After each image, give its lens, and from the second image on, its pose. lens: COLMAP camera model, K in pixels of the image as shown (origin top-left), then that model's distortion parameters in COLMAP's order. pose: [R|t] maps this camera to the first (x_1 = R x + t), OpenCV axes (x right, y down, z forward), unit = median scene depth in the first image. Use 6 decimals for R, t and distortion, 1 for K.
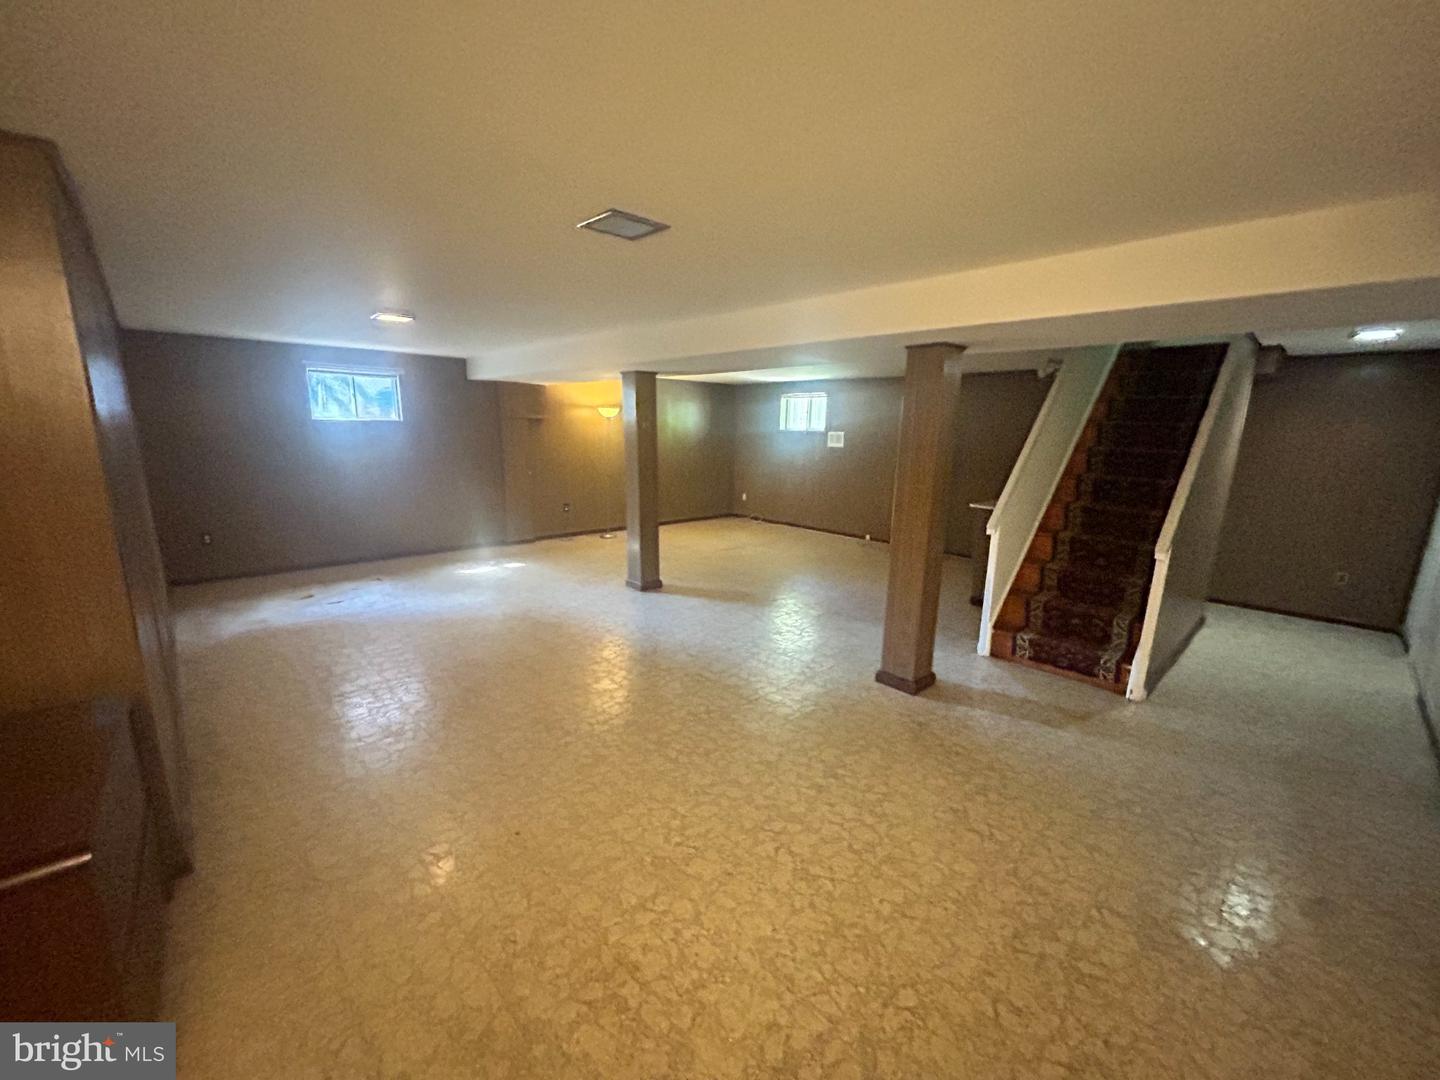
lens RADIAL K [[581.2, 0, 720.0], [0, 581.2, 540.0], [0, 0, 1]] dist [0.000156, 0.000262]
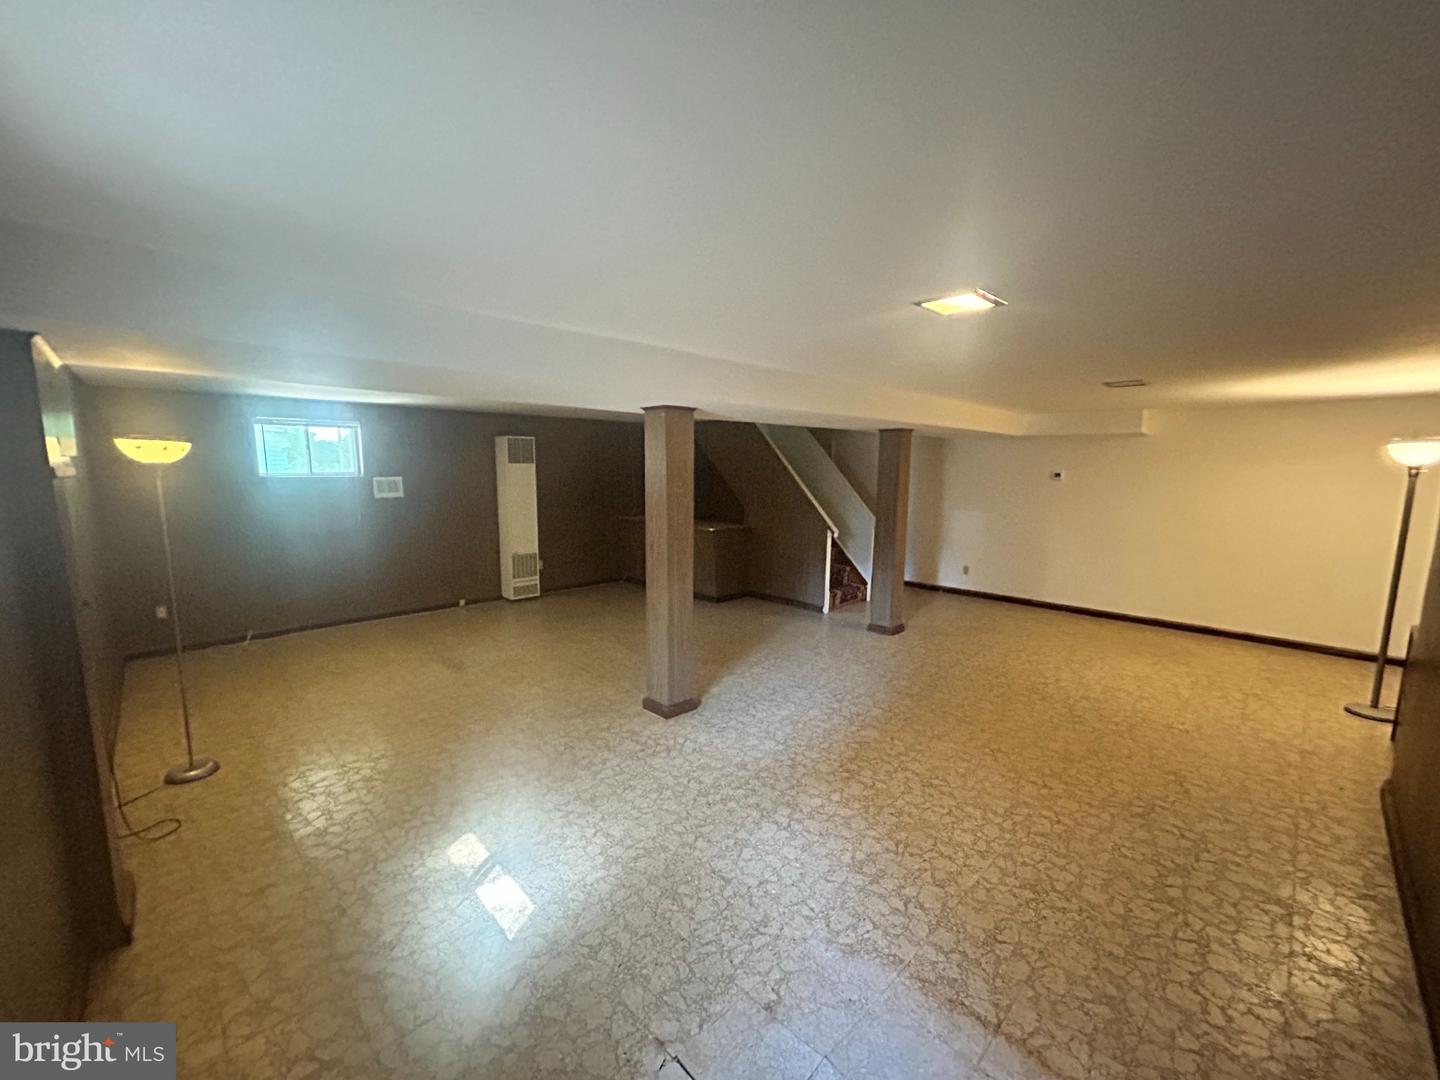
lens RADIAL K [[581.2, 0, 720.0], [0, 581.2, 540.0], [0, 0, 1]] dist [0.000156, 0.000262]
pose [[-0.018704, -0.149397, 0.988600, -0.891751], [0.185616, 0.971066, 0.150259, -0.237612], [-0.982444, 0.186310, 0.009568, 1.007316]]
